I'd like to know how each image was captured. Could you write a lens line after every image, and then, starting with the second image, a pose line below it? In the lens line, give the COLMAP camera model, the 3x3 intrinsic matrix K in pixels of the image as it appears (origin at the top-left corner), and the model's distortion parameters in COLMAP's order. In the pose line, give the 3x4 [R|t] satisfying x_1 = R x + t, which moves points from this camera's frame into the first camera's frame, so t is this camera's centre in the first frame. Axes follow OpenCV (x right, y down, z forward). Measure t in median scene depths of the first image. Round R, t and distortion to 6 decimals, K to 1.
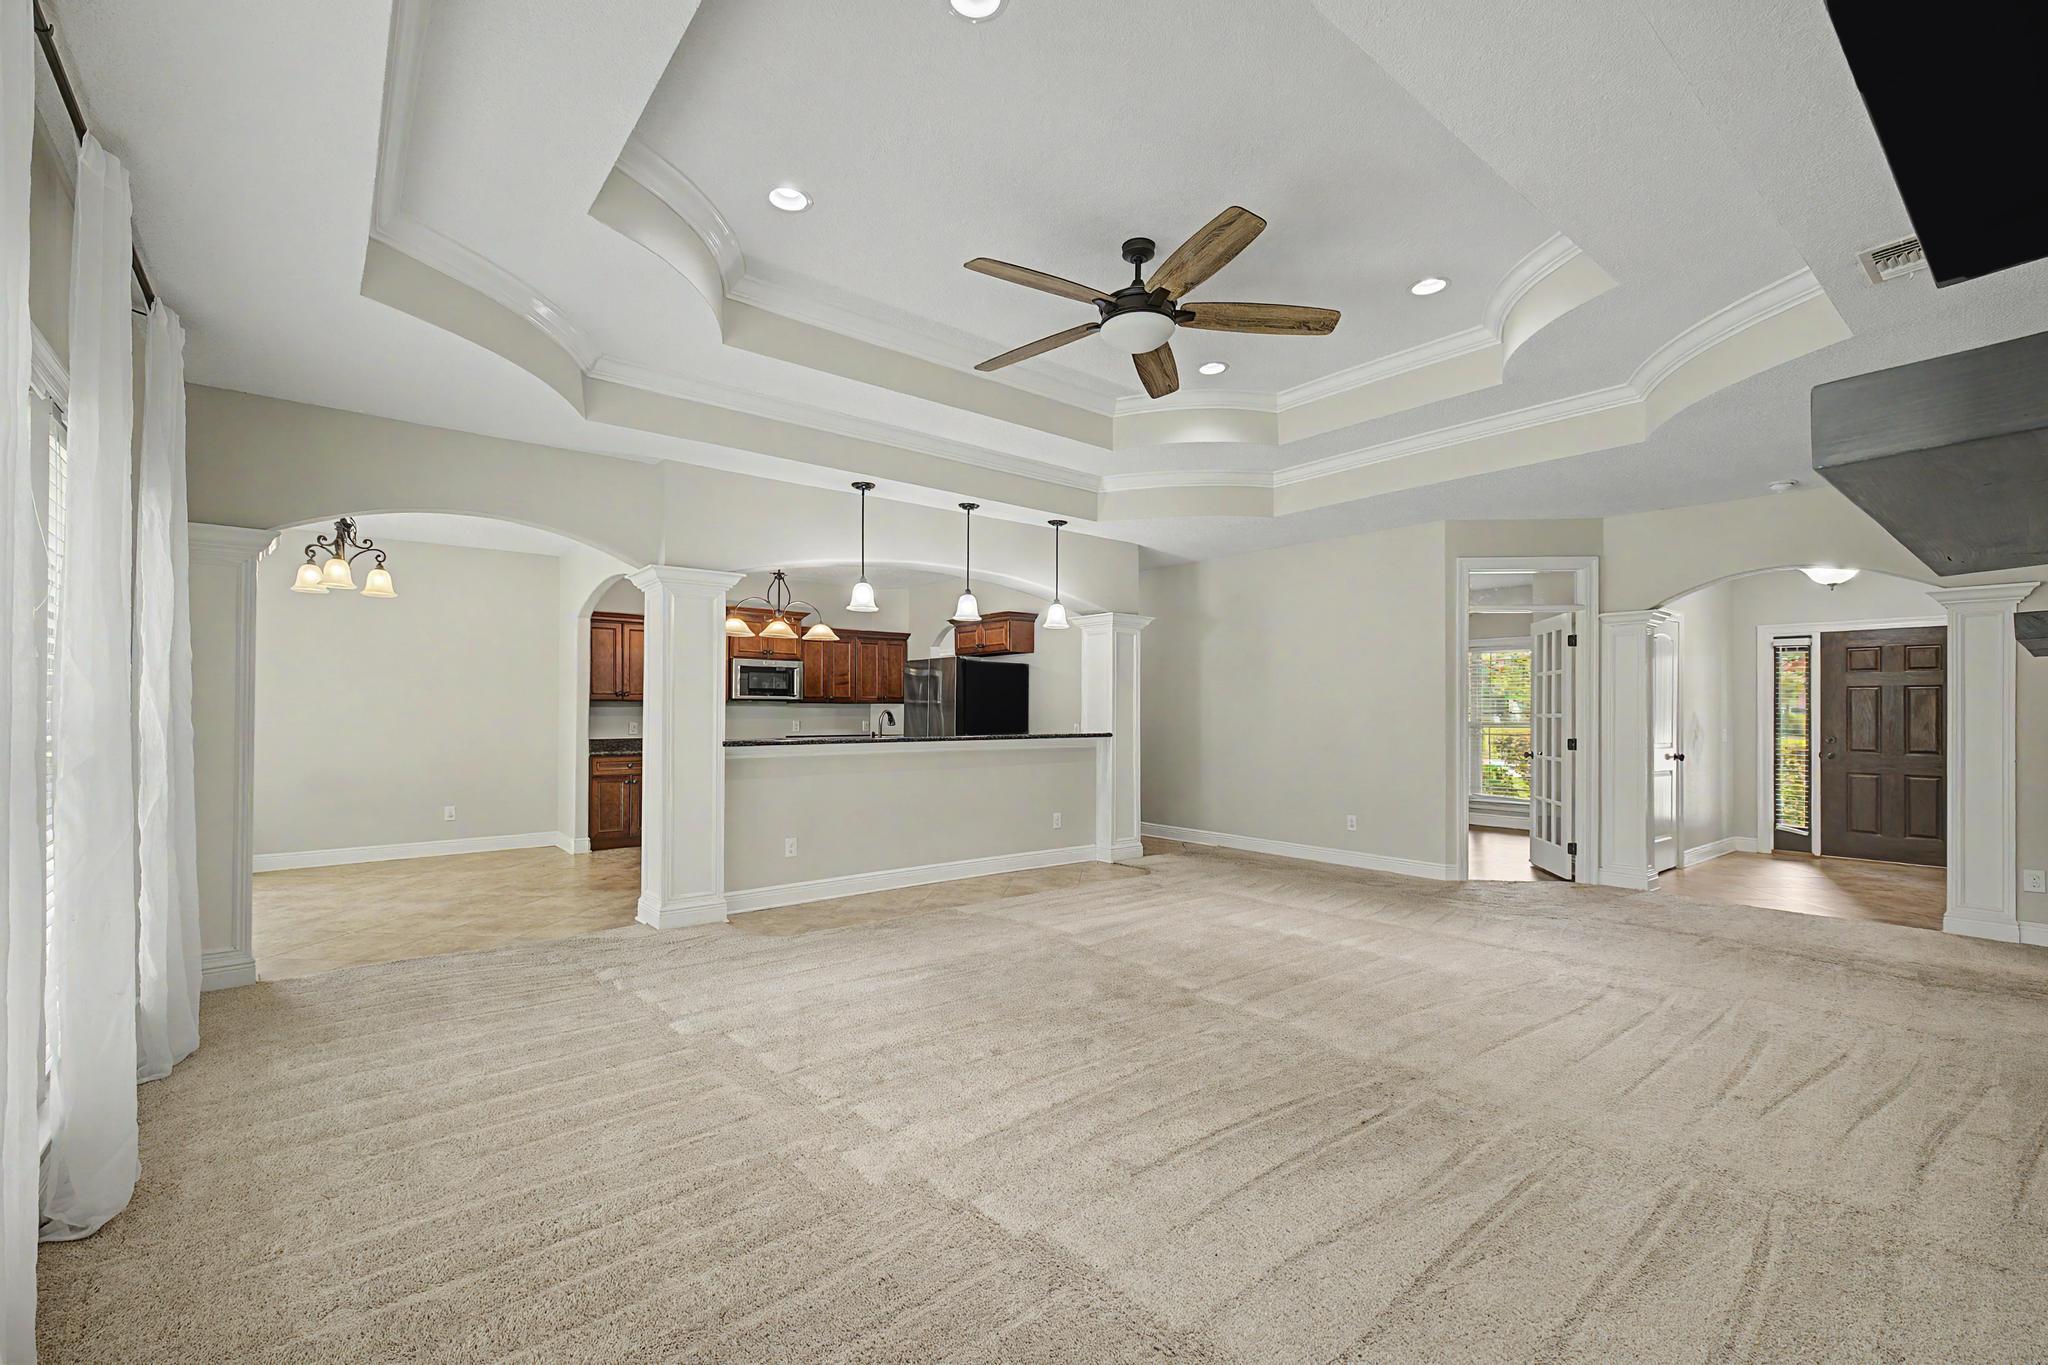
lens RADIAL K [[862.3, 0, 1006.1], [0, 862.3, 700.3], [0, 0, 1]] dist [0.004300, -0.000470]
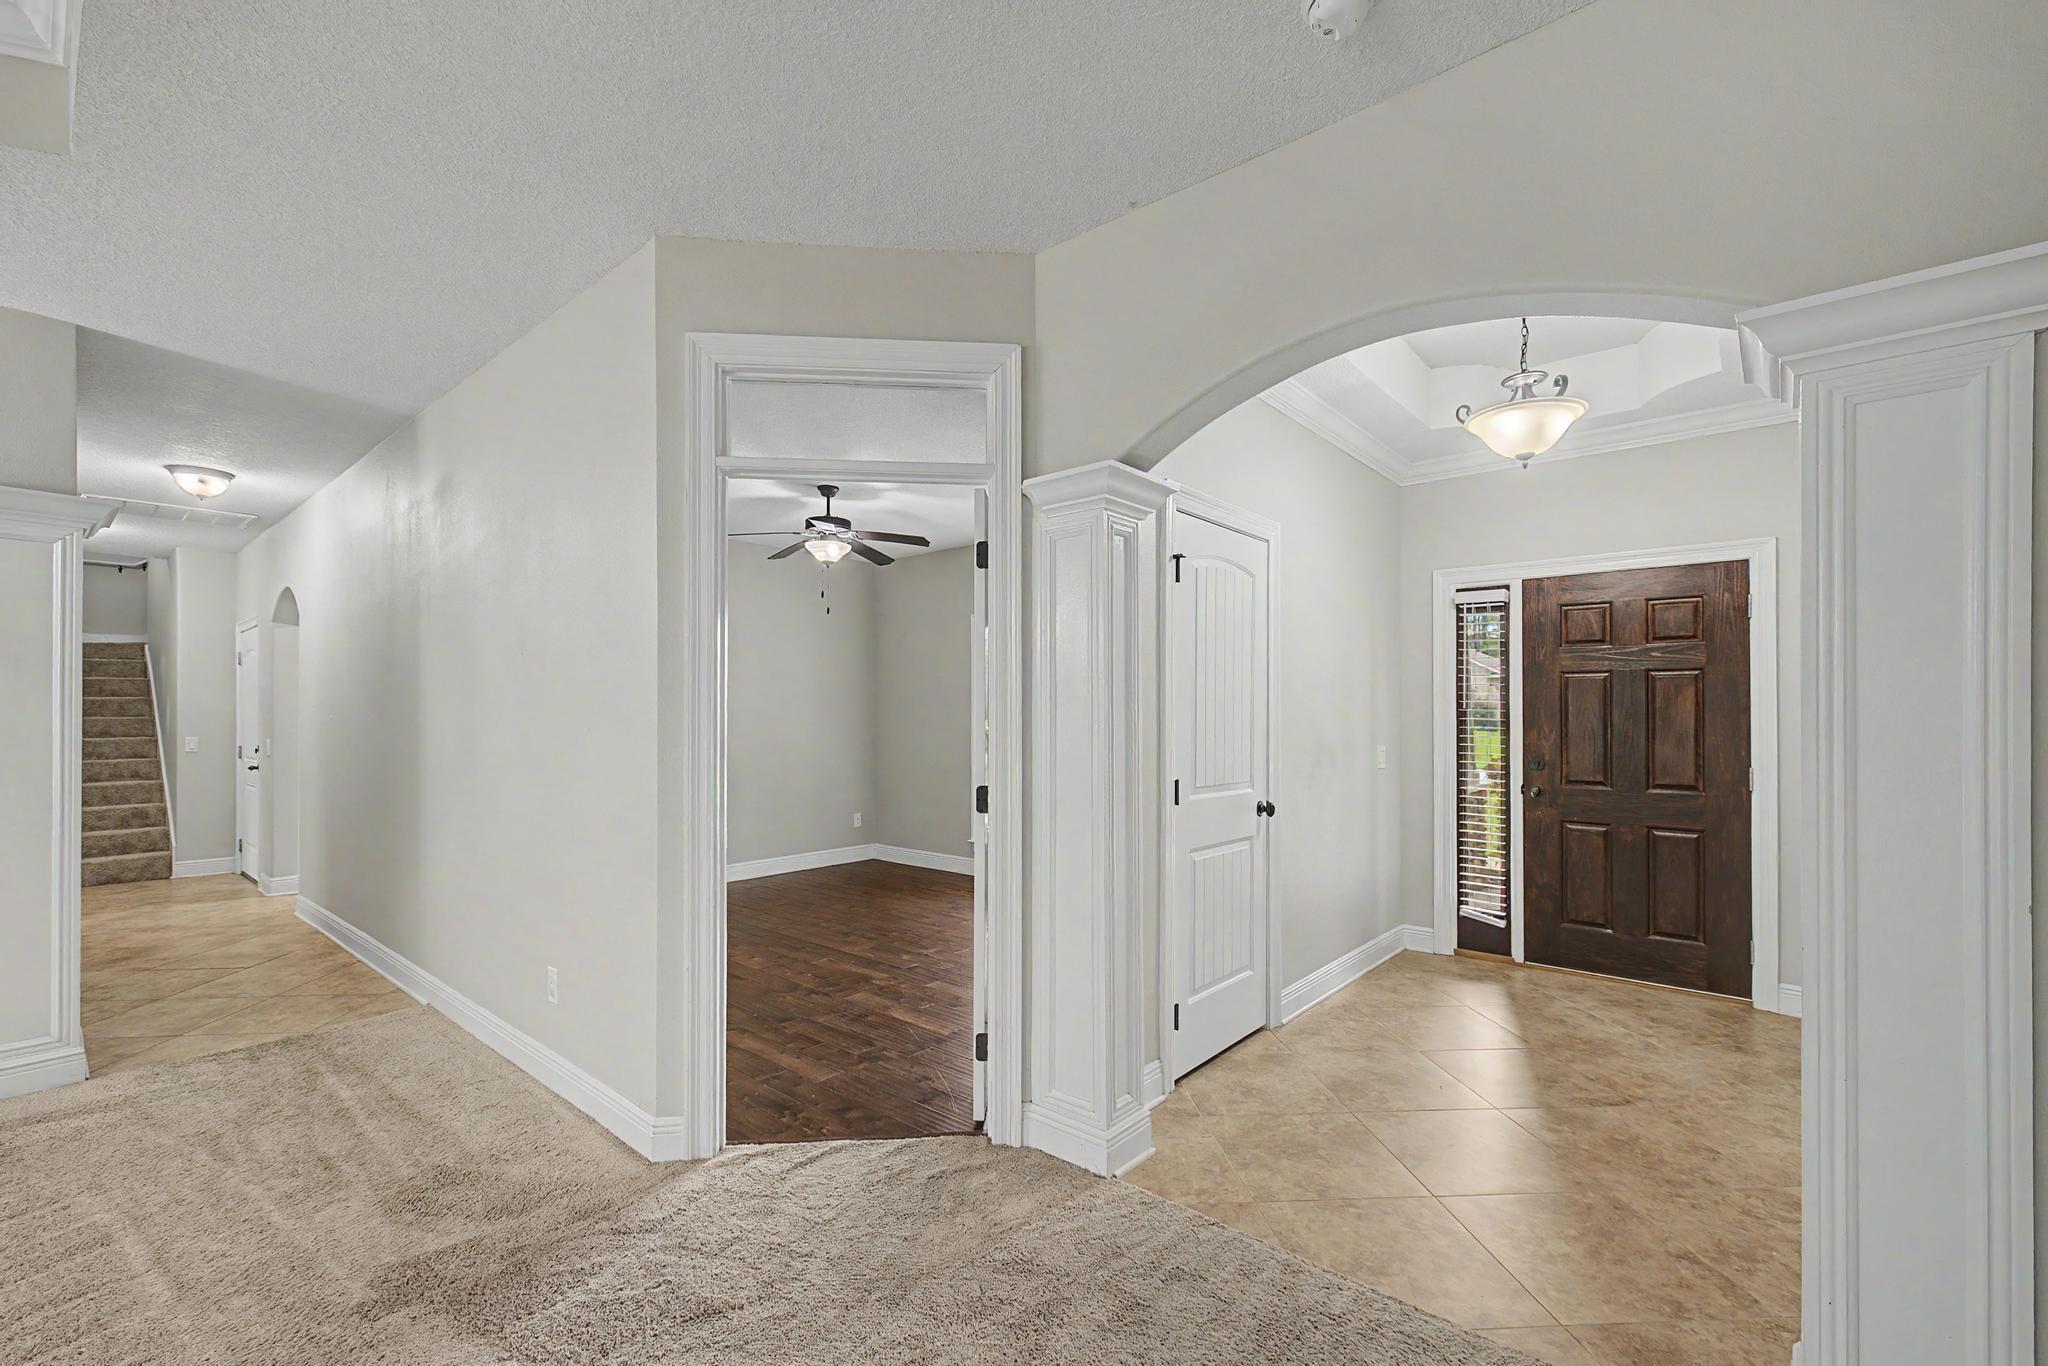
lens RADIAL K [[862.3, 0, 1014.2], [0, 862.3, 705.1], [0, 0, 1]] dist [0.004300, -0.000470]
pose [[0.983144, -0.005411, 0.182754, 0.513806], [0.005494, 0.999985, 0.000052, 0.004479], [-0.182751, 0.000952, 0.983159, 0.506021]]
